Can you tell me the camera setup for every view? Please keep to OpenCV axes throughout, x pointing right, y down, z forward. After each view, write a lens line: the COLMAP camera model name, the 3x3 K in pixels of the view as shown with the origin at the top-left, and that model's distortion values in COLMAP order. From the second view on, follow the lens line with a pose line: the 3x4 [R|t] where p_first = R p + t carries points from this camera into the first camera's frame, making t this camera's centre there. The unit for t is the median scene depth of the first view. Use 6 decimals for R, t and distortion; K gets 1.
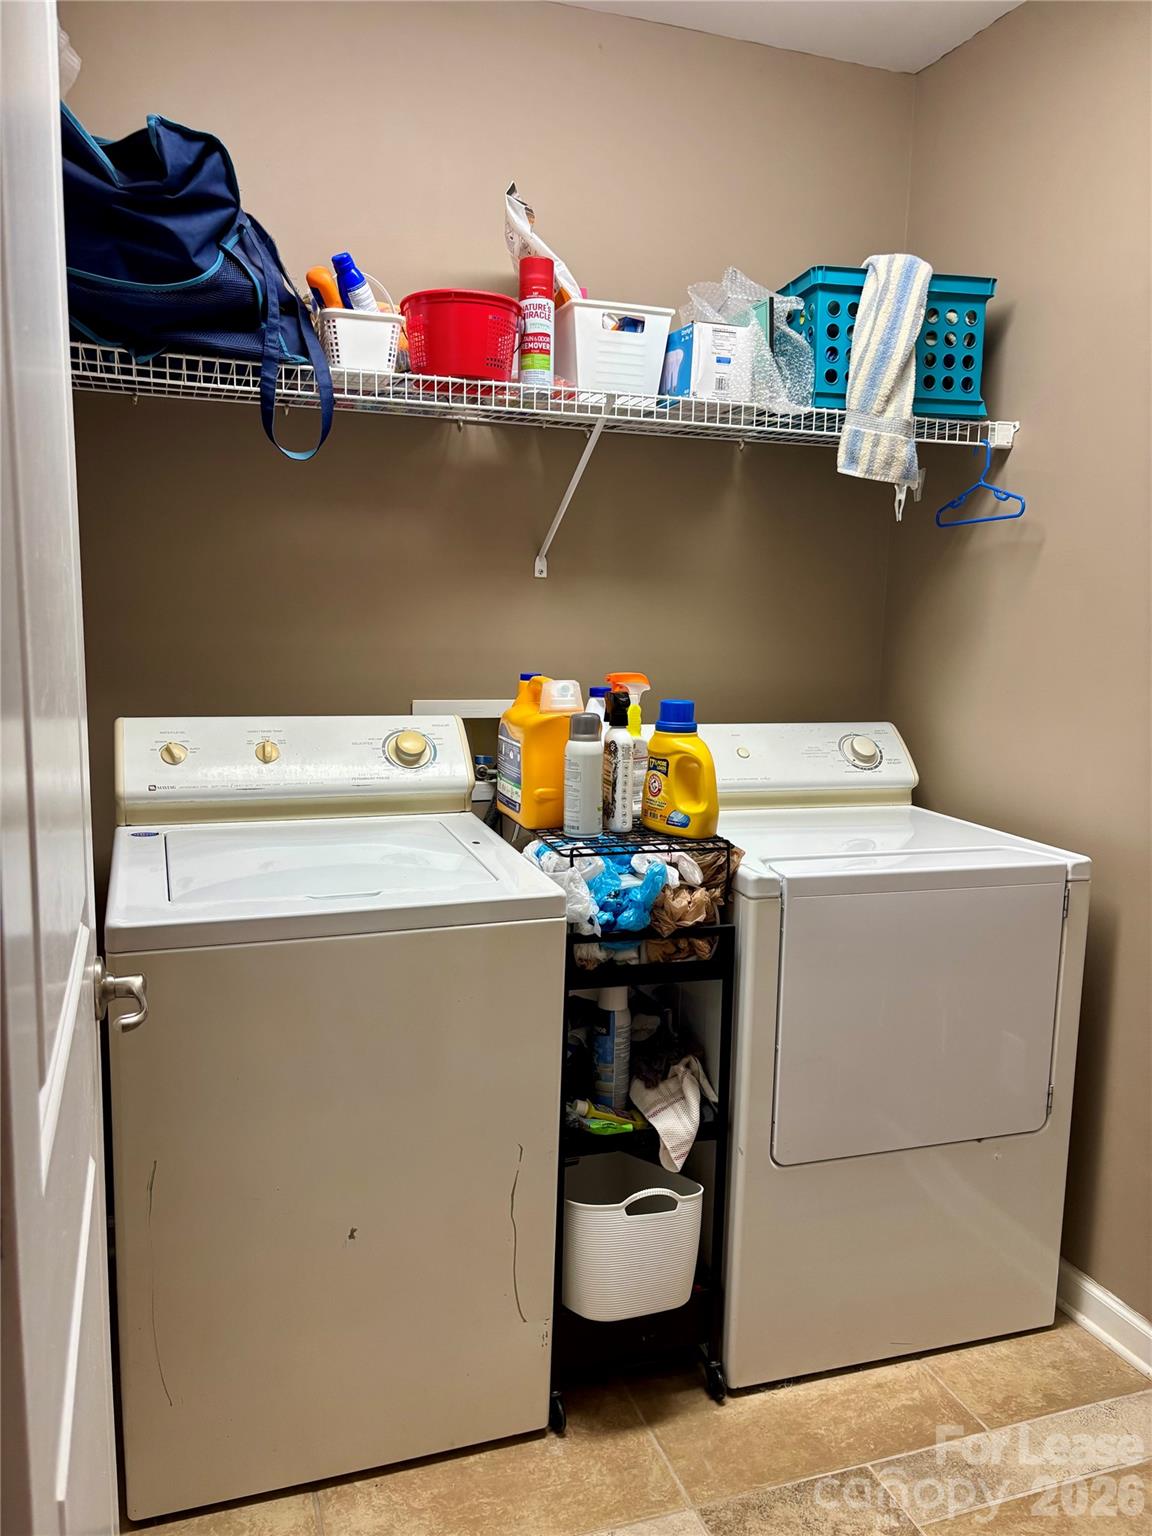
lens RADIAL K [[1167.9, 0, 576.0], [0, 1167.9, 768.0], [0, 0, 1]] dist [0.044926, -0.052510]
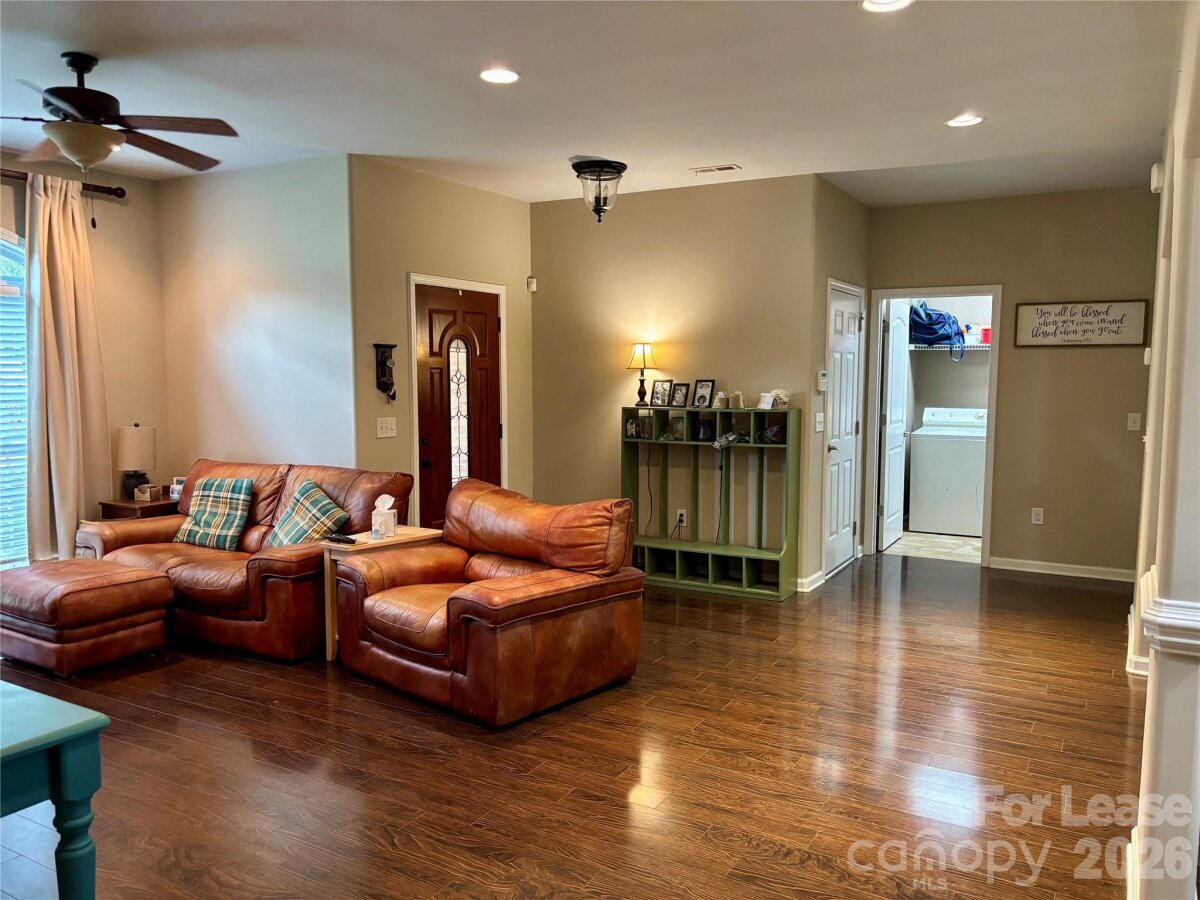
lens RADIAL K [[912.4, 0, 600.2], [0, 912.4, 461.0], [0, 0, 1]] dist [0.044926, -0.052510]
pose [[0.662655, 0.058324, -0.746650, 1.981012], [-0.089413, 0.995993, -0.001554, 0.382918], [0.743568, 0.067790, 0.665215, -3.223761]]
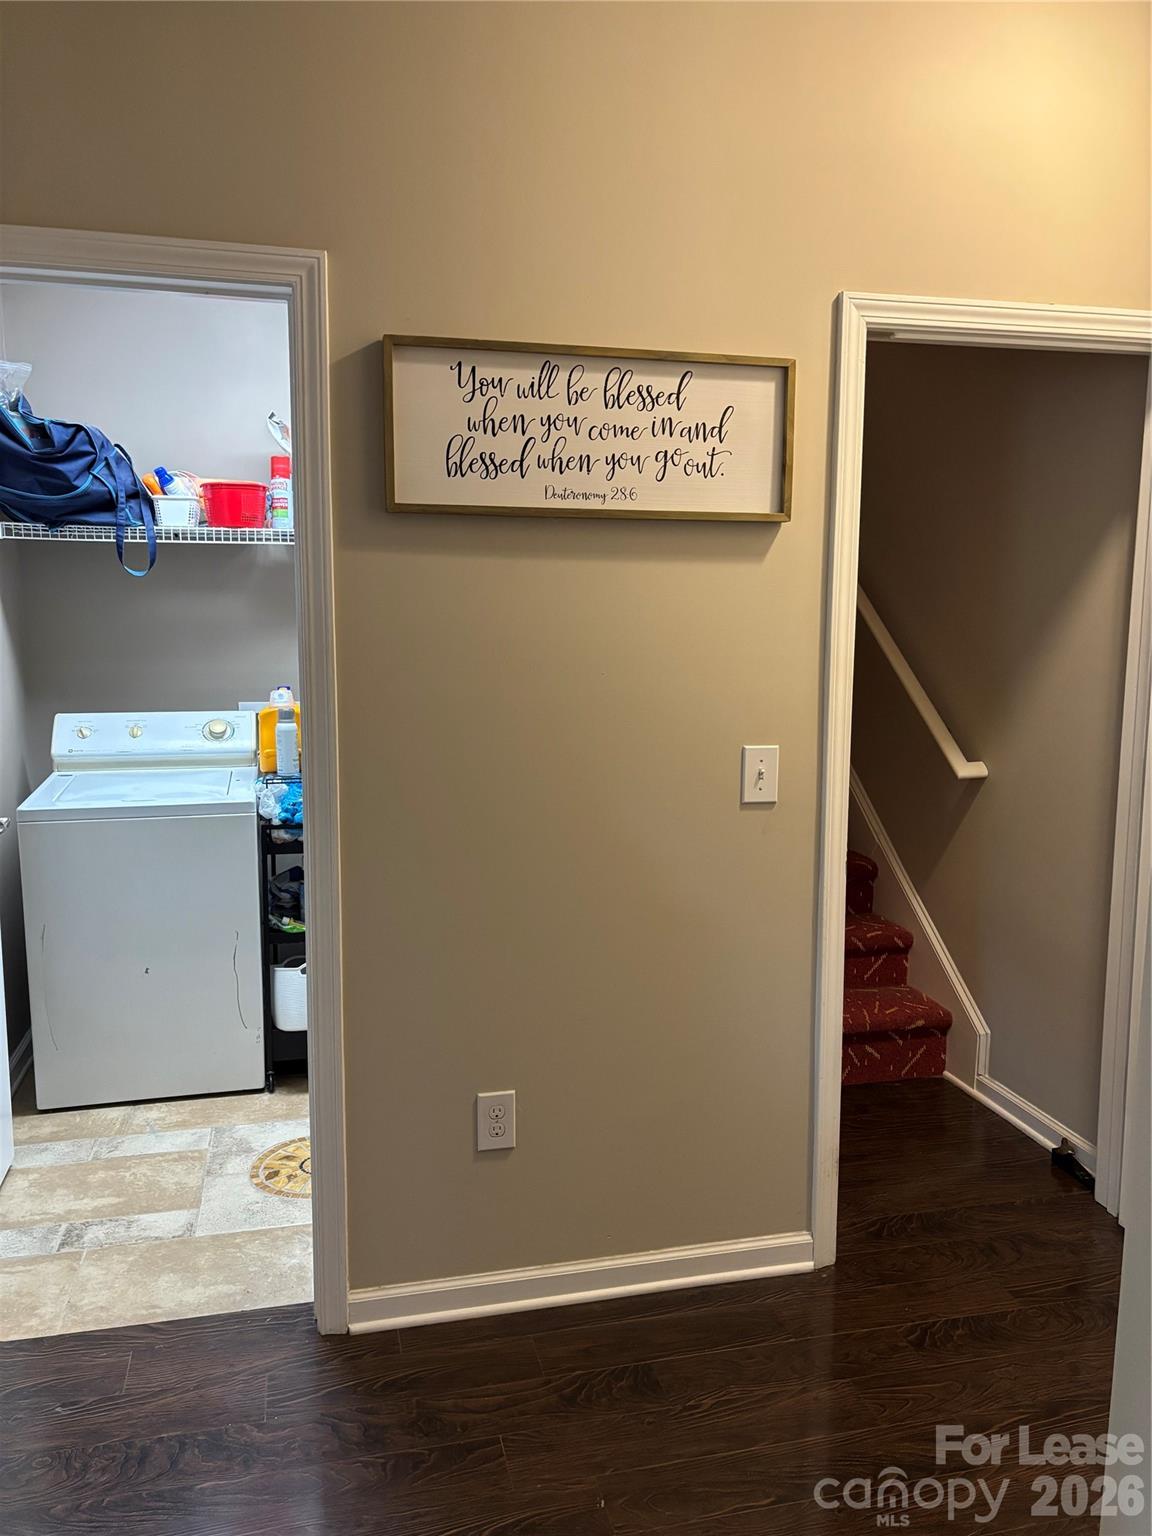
lens RADIAL K [[1166.6, 0, 577.1], [0, 1166.6, 757.9], [0, 0, 1]] dist [0.006757, -0.000900]
pose [[0.995901, -0.004704, -0.090332, 0.644484], [0.003934, 0.999954, -0.008694, 0.049964], [0.090369, 0.008303, 0.995874, -0.816880]]
